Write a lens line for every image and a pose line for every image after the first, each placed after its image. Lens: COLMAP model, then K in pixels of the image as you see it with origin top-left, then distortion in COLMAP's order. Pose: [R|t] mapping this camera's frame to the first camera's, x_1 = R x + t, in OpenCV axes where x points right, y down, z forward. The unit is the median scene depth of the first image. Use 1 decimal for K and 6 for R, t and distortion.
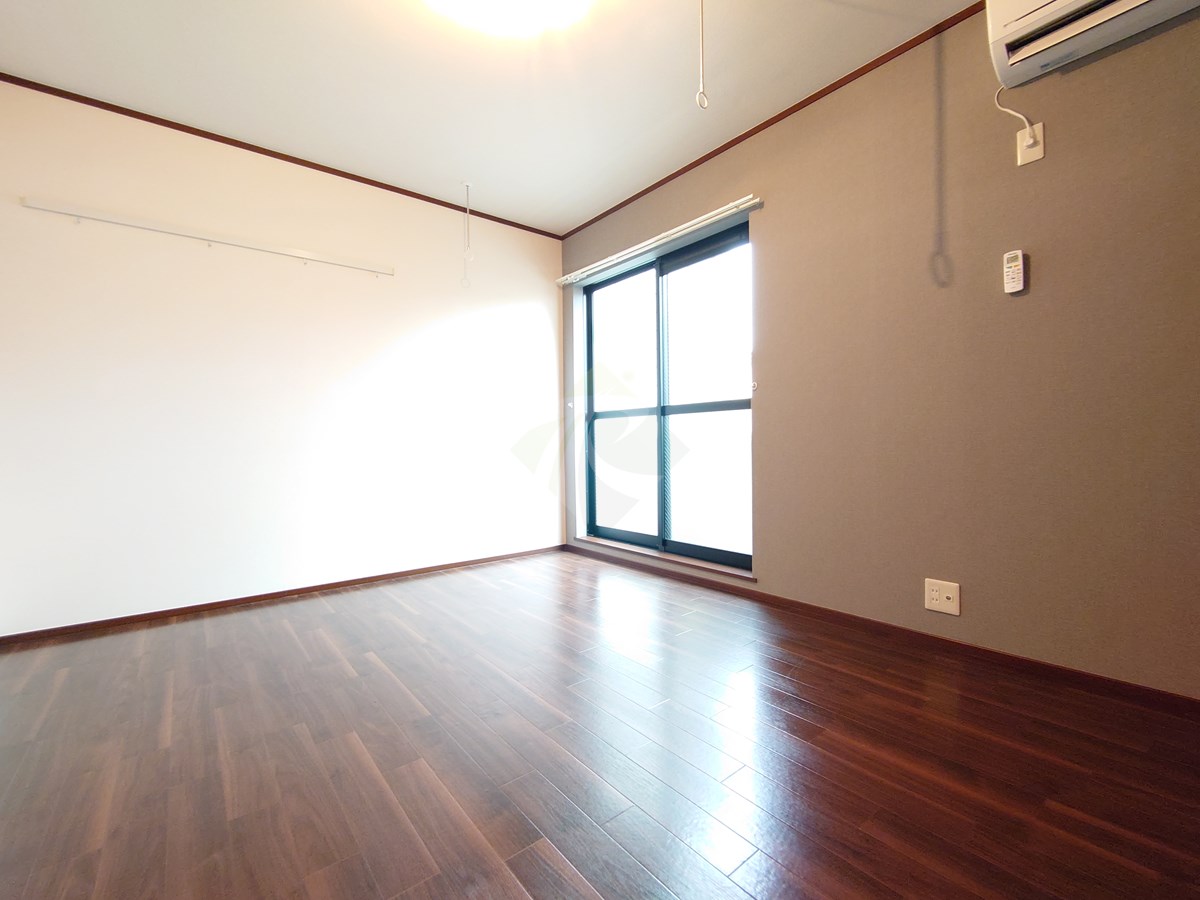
lens RADIAL K [[512.1, 0, 600.0], [0, 512.1, 450.0], [0, 0, 1]] dist [0.002816, -0.001750]
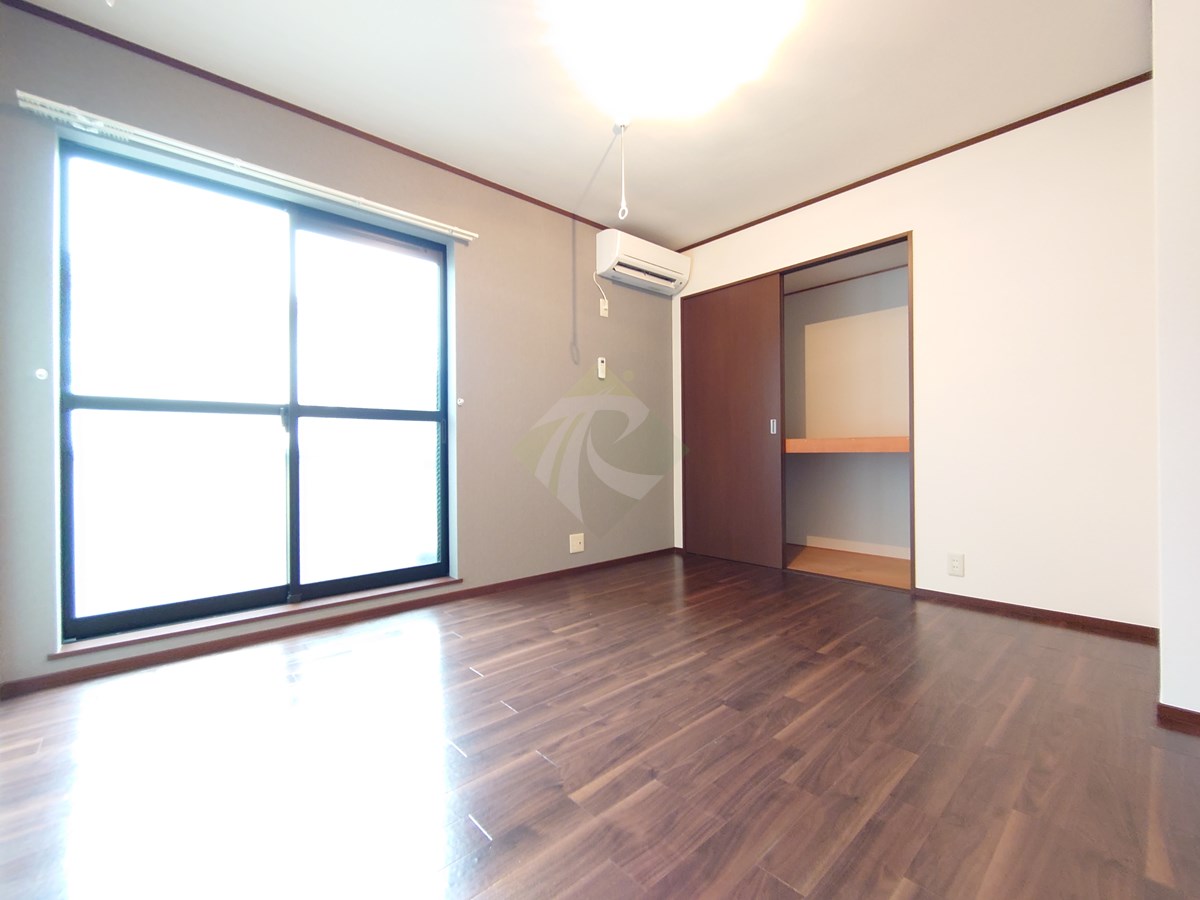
lens RADIAL K [[512.1, 0, 600.0], [0, 512.1, 450.0], [0, 0, 1]] dist [0.002816, -0.001750]
pose [[-0.036278, 0.012785, 0.999260, -0.930268], [0.019574, 0.999735, -0.012080, -0.004273], [-0.999150, 0.019121, -0.036518, 0.861566]]
